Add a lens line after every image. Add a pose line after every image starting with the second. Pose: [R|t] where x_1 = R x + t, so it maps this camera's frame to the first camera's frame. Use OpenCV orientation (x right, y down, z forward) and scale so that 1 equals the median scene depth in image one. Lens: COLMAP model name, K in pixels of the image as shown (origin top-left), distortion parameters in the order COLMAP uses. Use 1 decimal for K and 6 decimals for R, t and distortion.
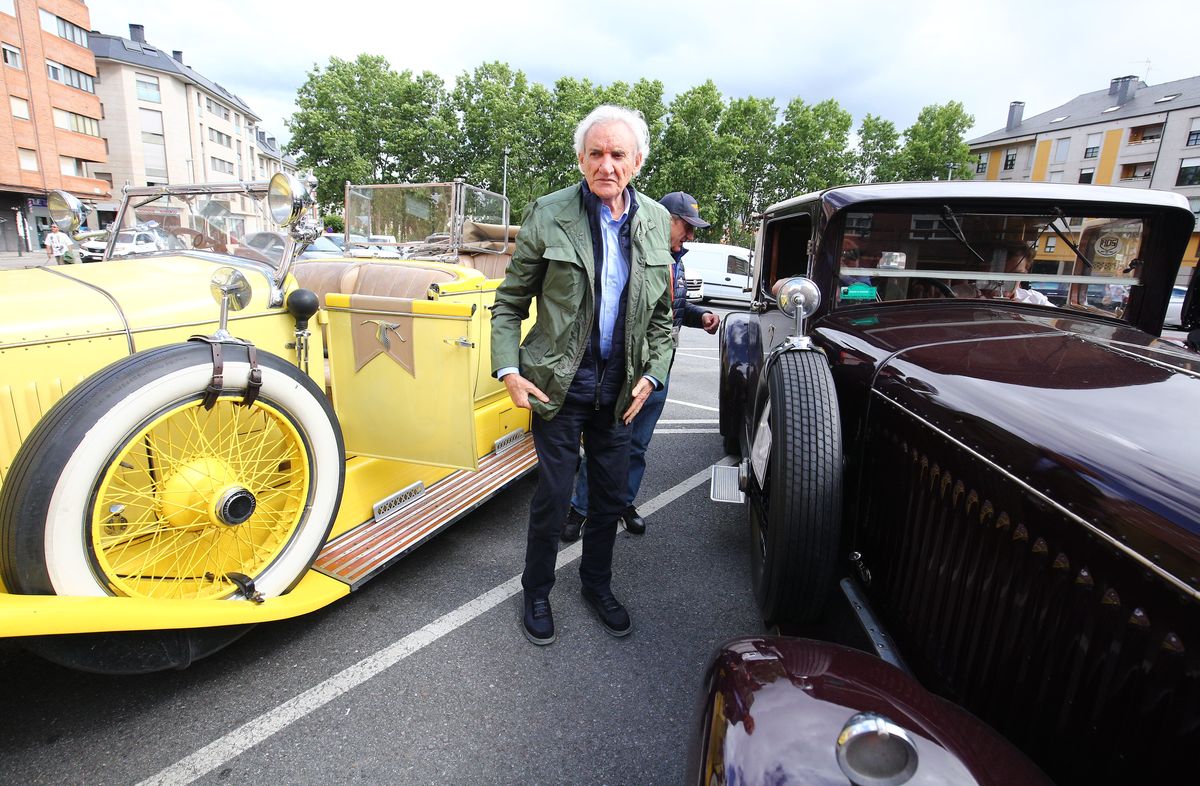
lens RADIAL K [[568.6, 0, 596.3], [0, 568.6, 378.0], [0, 0, 1]] dist [-0.036475, 0.009385]
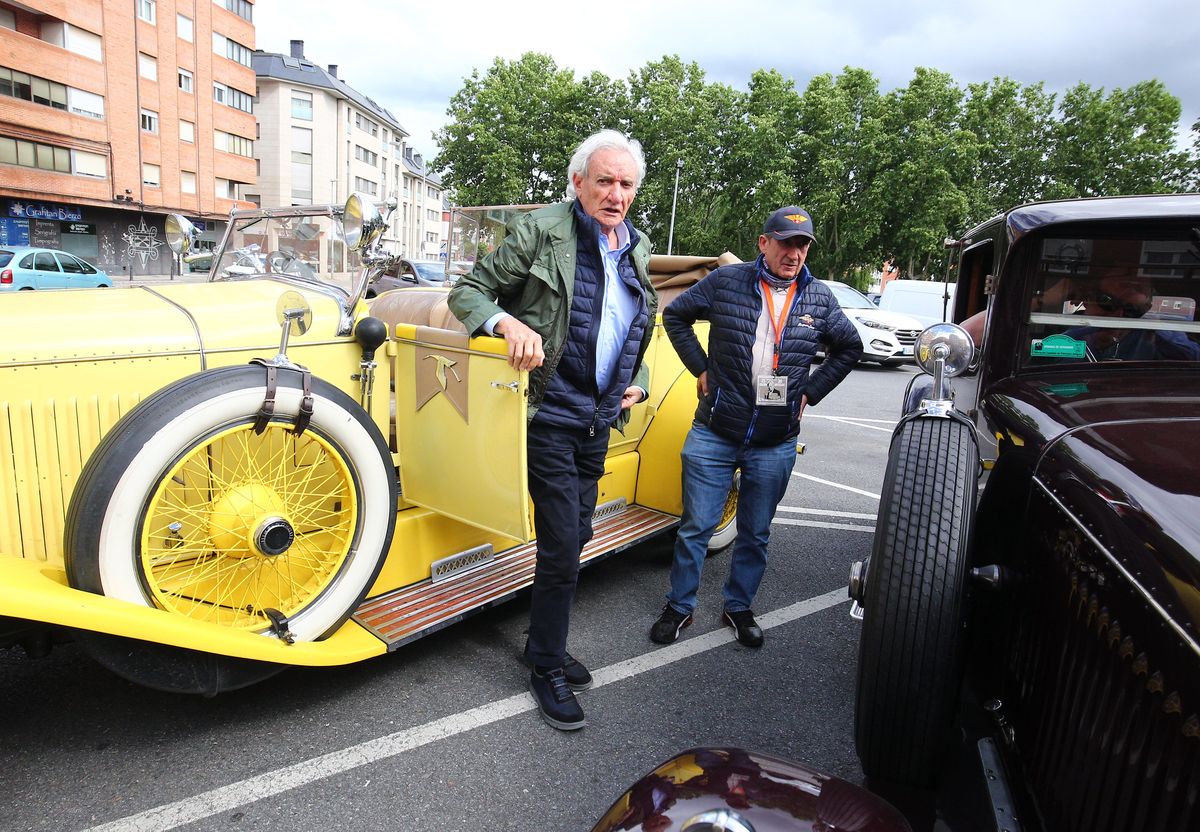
lens RADIAL K [[734.5, 0, 600.0], [0, 734.5, 416.0], [0, 0, 1]] dist [-0.025198, -0.001666]
pose [[0.958230, 0.068127, -0.277766, 0.189417], [-0.081493, 0.995993, -0.036848, 0.019081], [0.274143, 0.057945, 0.959942, -0.053613]]
